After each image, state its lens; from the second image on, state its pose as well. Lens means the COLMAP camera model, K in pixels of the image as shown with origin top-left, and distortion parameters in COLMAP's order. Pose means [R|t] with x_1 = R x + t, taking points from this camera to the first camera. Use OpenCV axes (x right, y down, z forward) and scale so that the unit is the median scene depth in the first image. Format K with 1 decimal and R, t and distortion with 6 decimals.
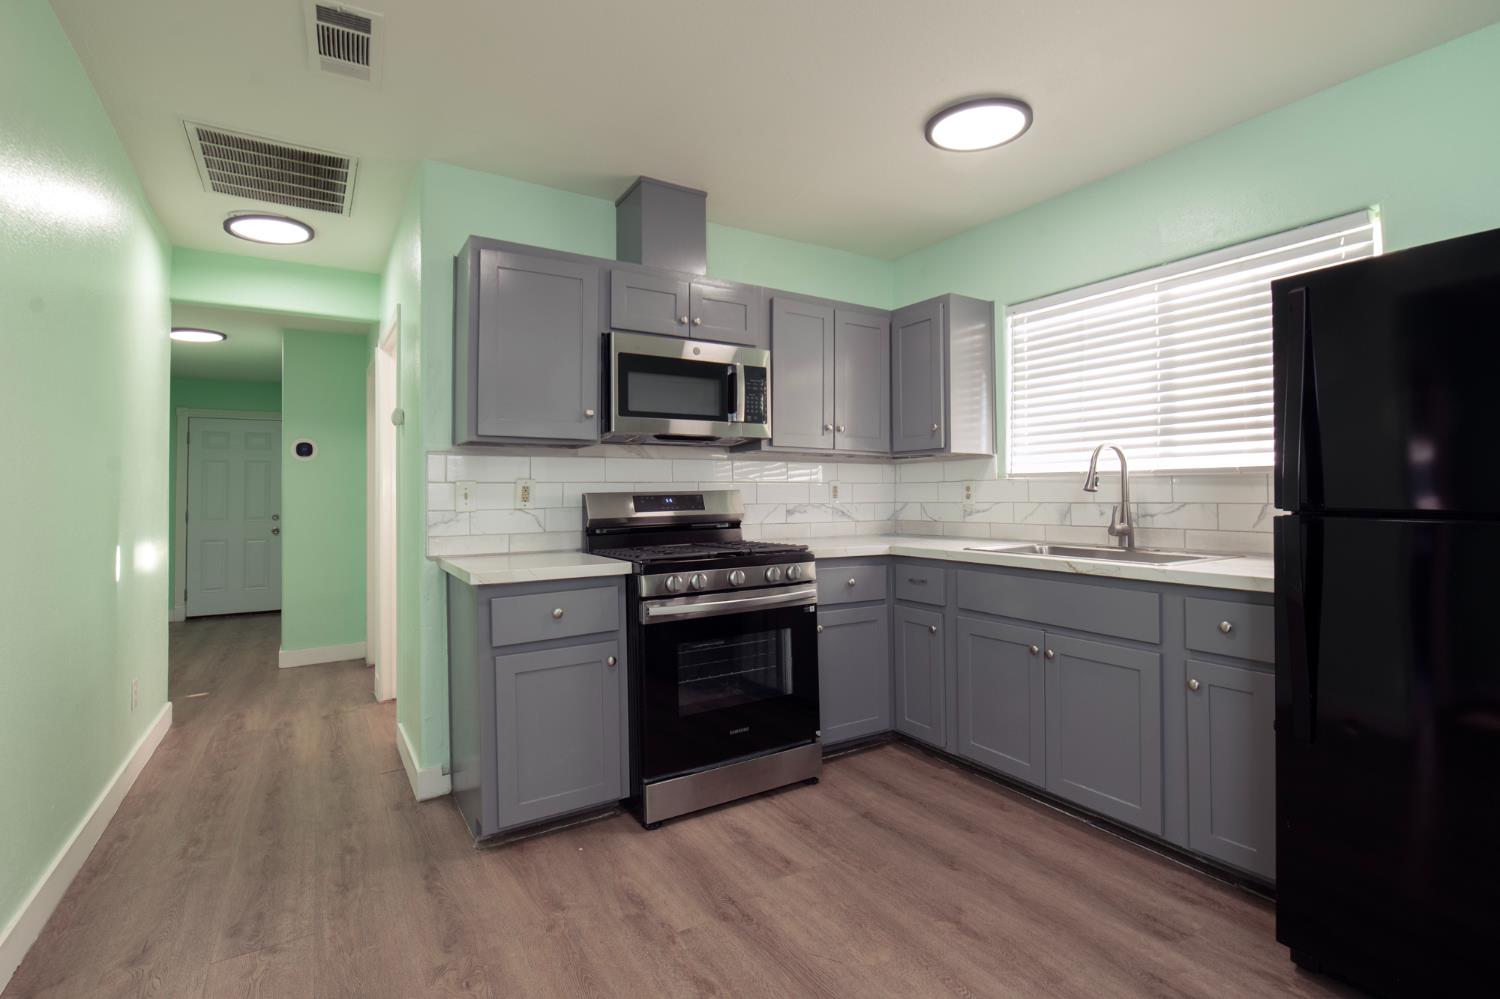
lens RADIAL K [[700.6, 0, 756.4], [0, 700.6, 476.1], [0, 0, 1]] dist [-0.014060, -0.000624]
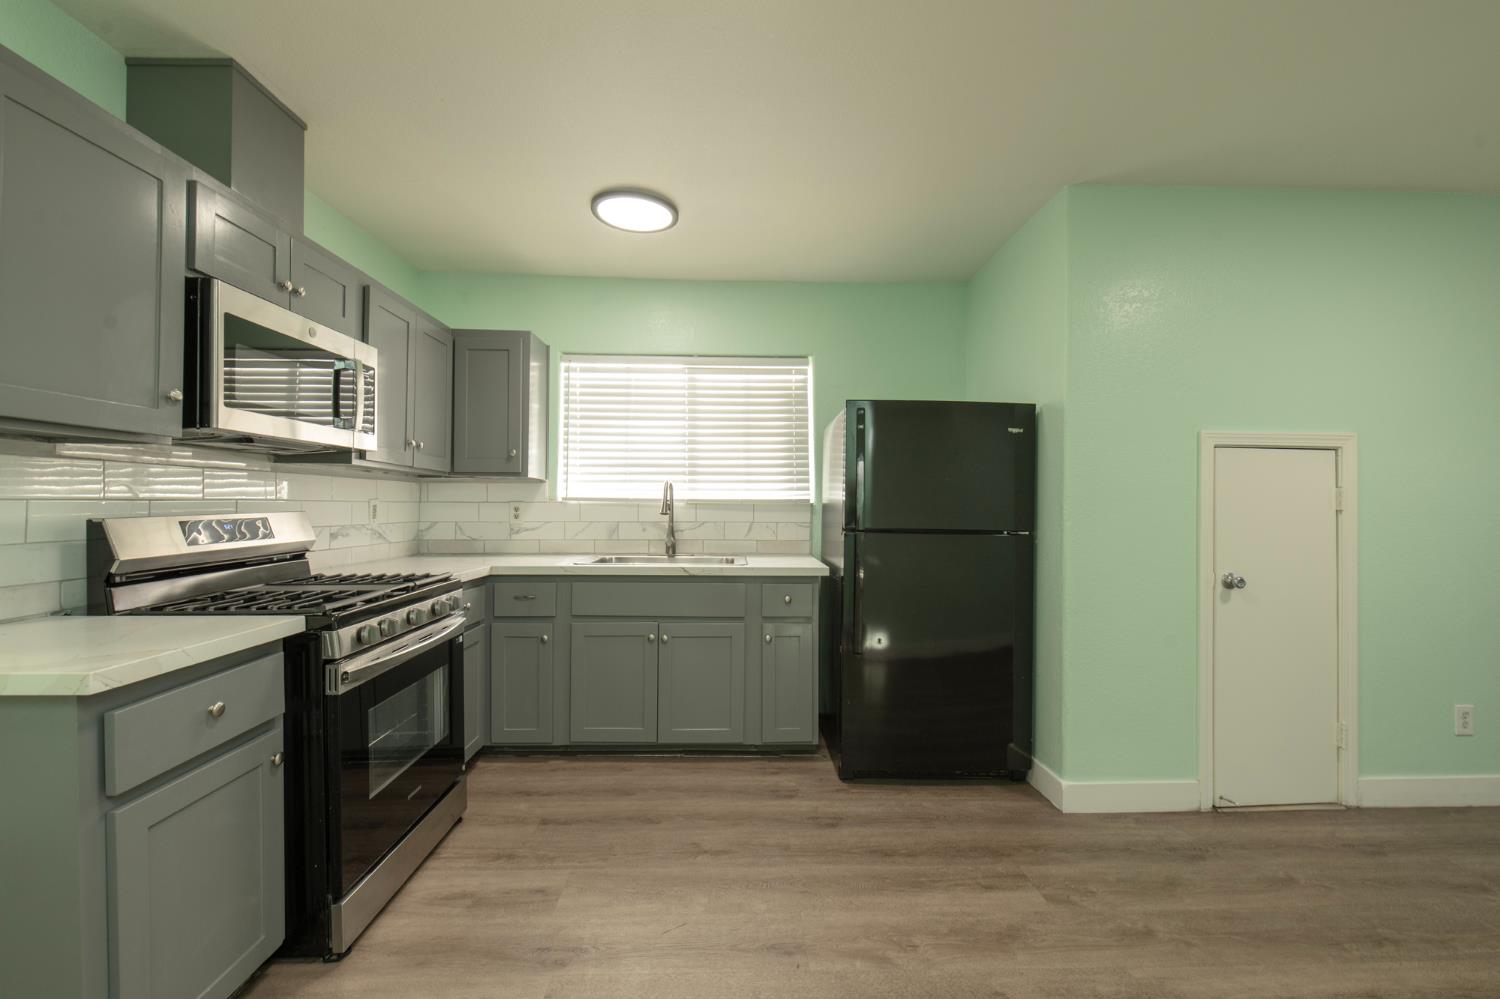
lens RADIAL K [[611.6, 0, 755.0], [0, 611.6, 504.0], [0, 0, 1]] dist [-0.003490, -0.000873]
pose [[0.500850, 0.011572, 0.865457, -0.414310], [-0.032769, 0.999447, 0.005601, -0.009580], [-0.864914, -0.031165, 0.500952, 0.233929]]
